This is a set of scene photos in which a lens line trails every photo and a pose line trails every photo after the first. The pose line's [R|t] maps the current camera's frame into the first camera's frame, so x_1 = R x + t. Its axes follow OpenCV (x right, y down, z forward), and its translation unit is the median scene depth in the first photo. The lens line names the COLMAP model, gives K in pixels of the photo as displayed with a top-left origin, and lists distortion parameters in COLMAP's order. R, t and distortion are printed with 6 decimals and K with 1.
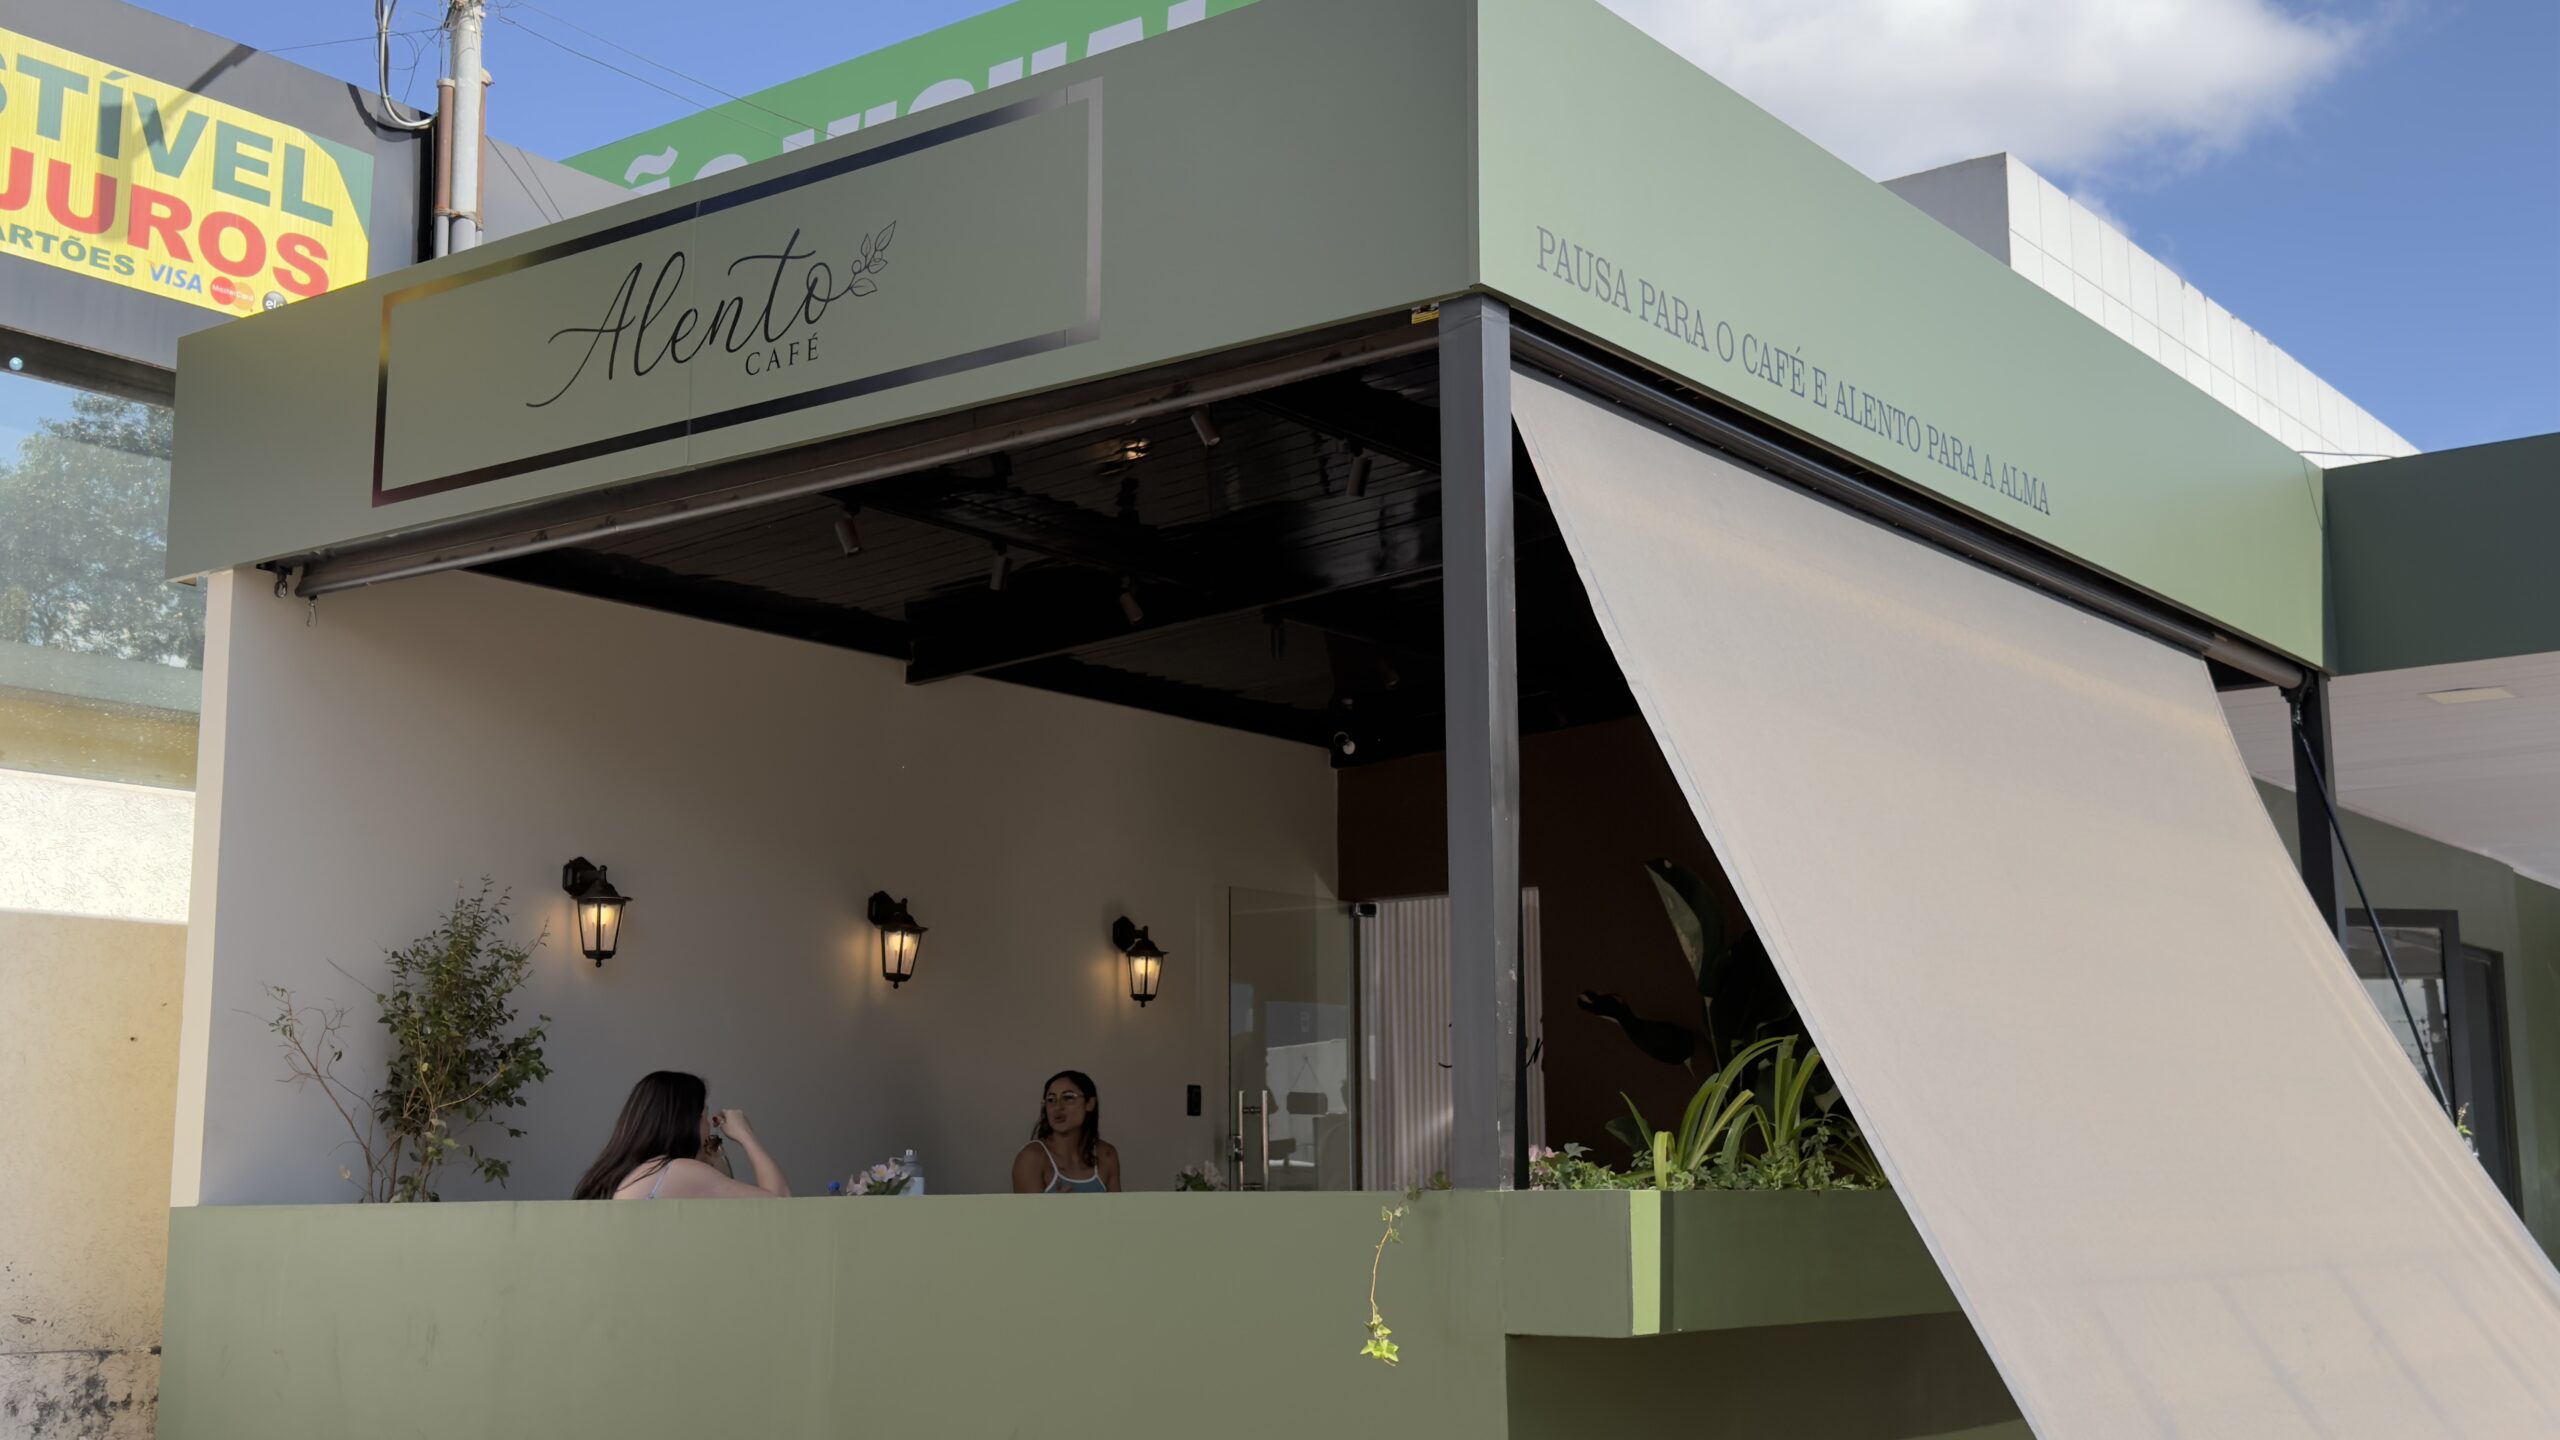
lens RADIAL K [[2792.6, 0, 1280.0], [0, 2792.6, 720.0], [0, 0, 1]] dist [0.183028, -0.433774]
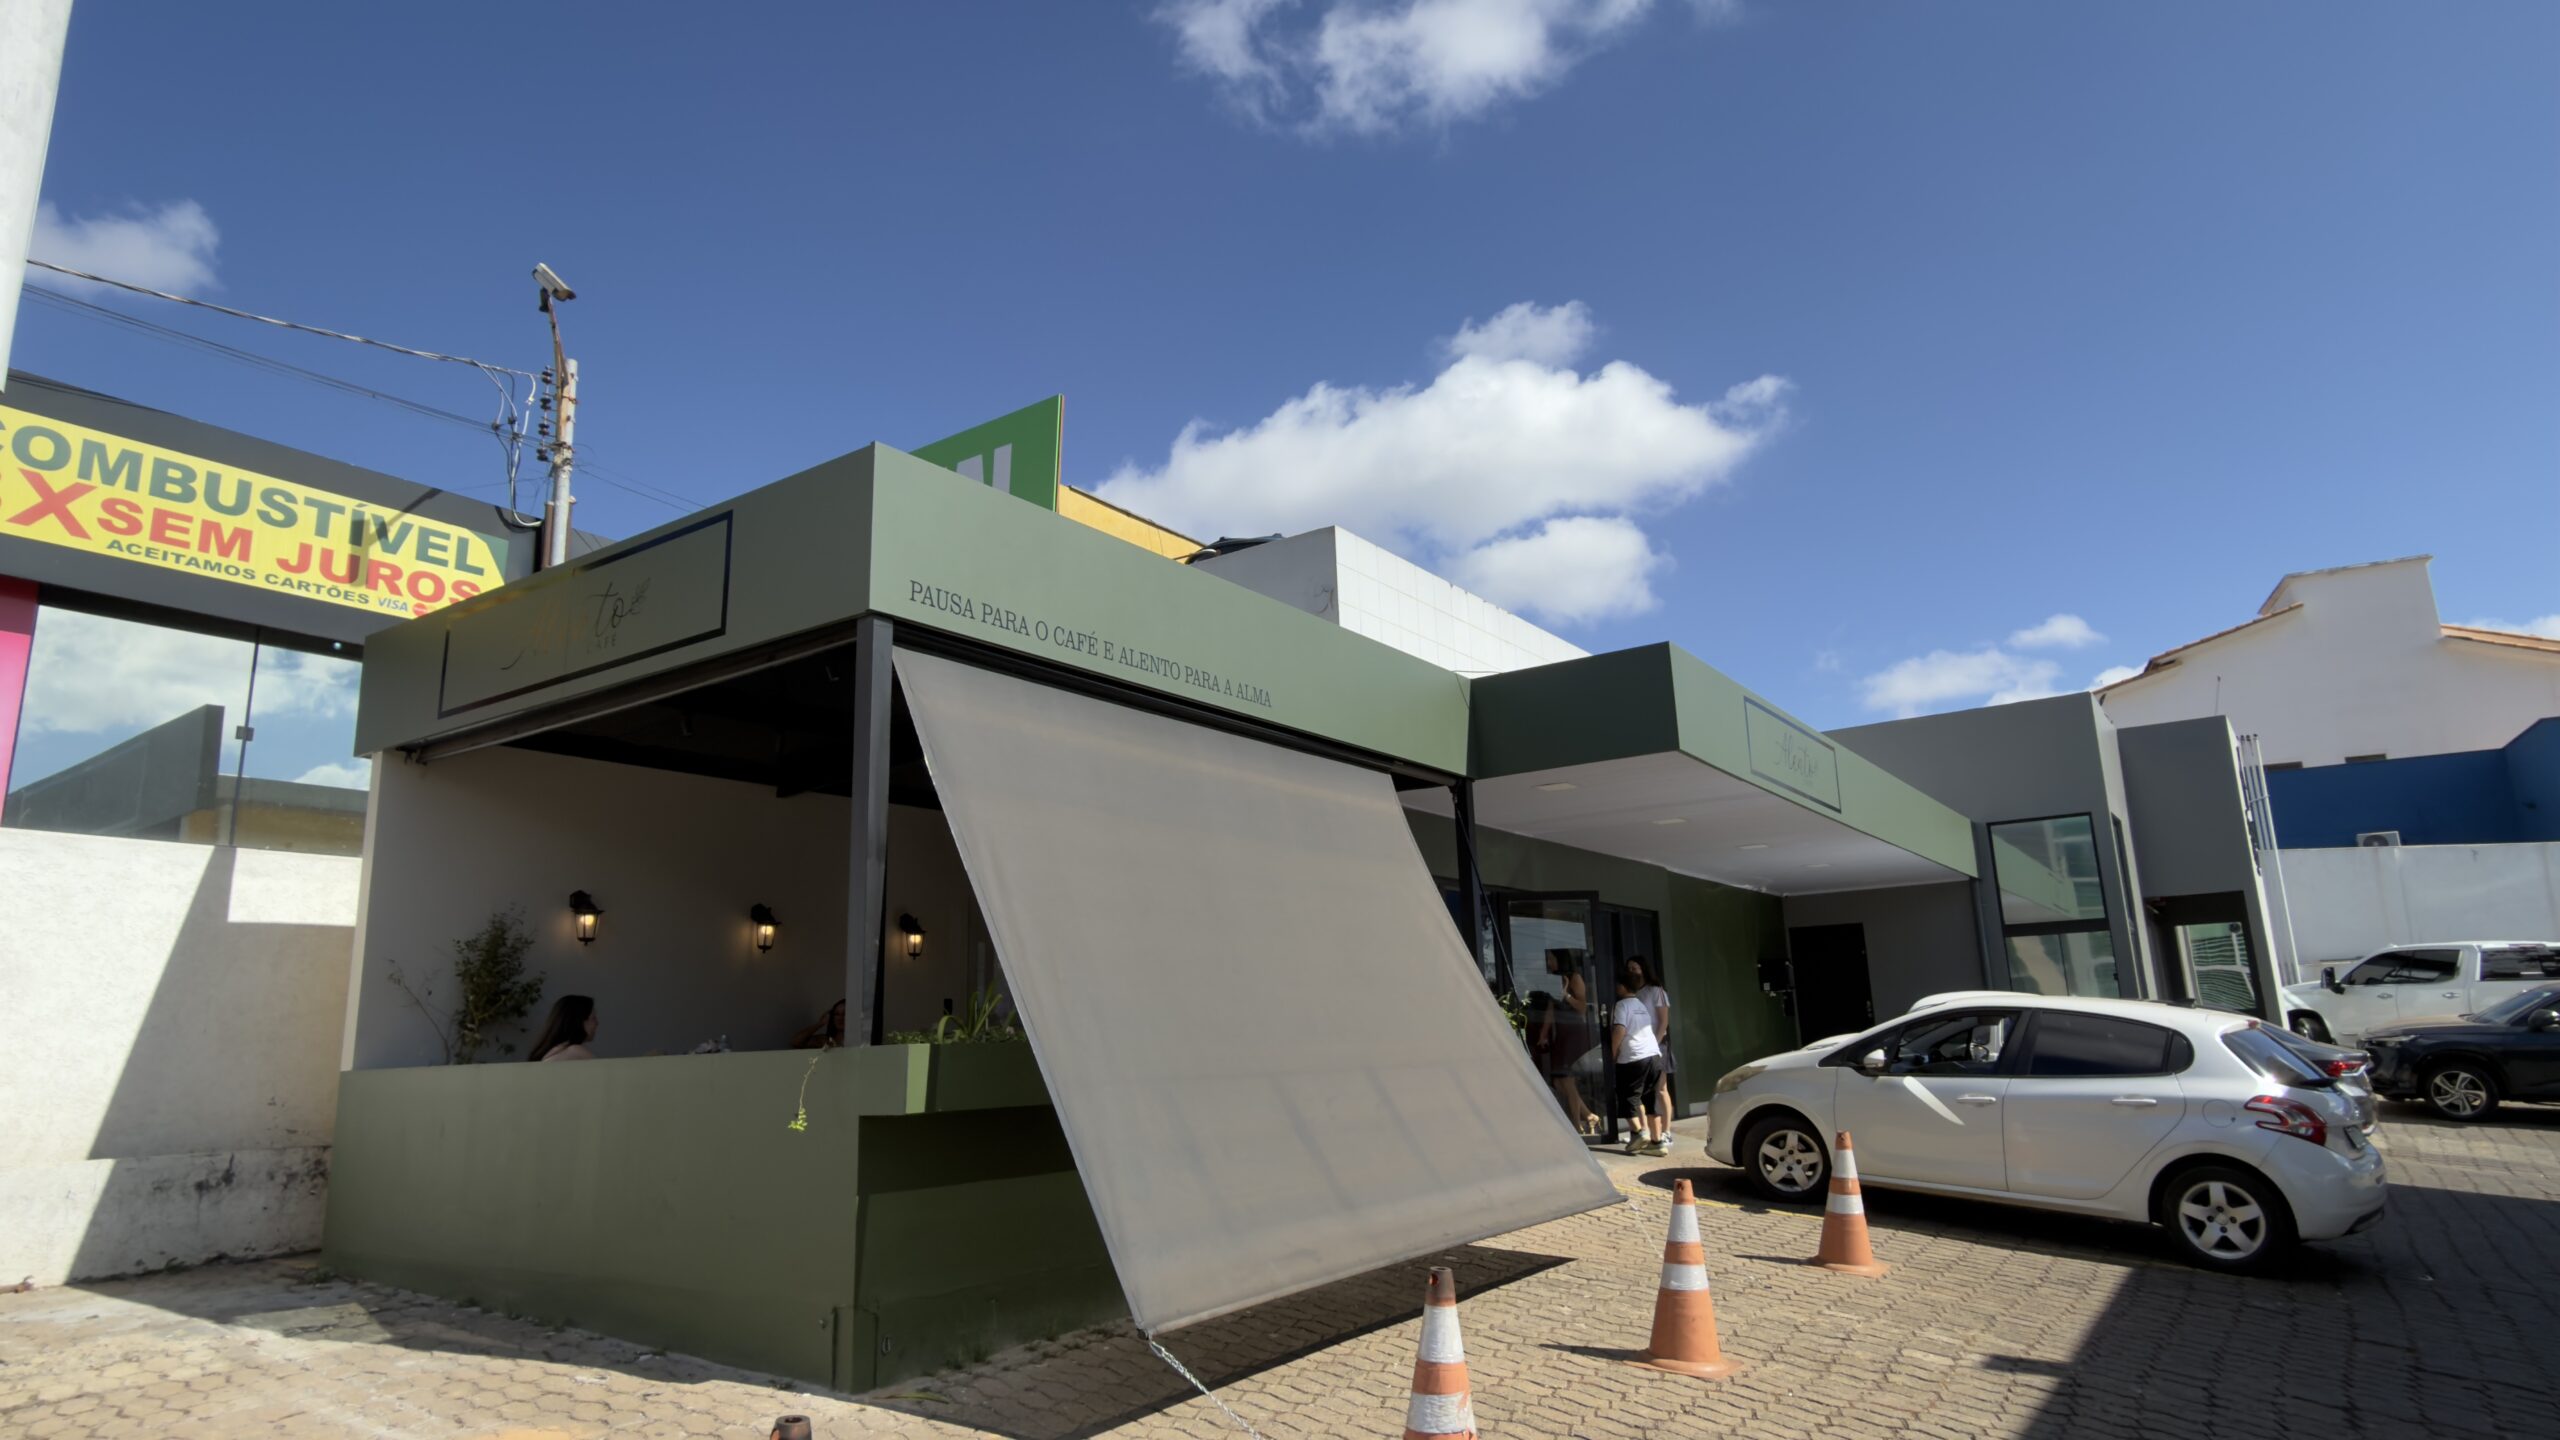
lens RADIAL K [[1515.9, 0, 1280.0], [0, 1515.9, 720.0], [0, 0, 1]] dist [0.029561, -0.000899]
pose [[0.999796, -0.018912, 0.007029, 0.234775], [0.019257, 0.998423, -0.052735, -0.004728], [-0.006020, 0.052859, 0.998584, -0.082363]]
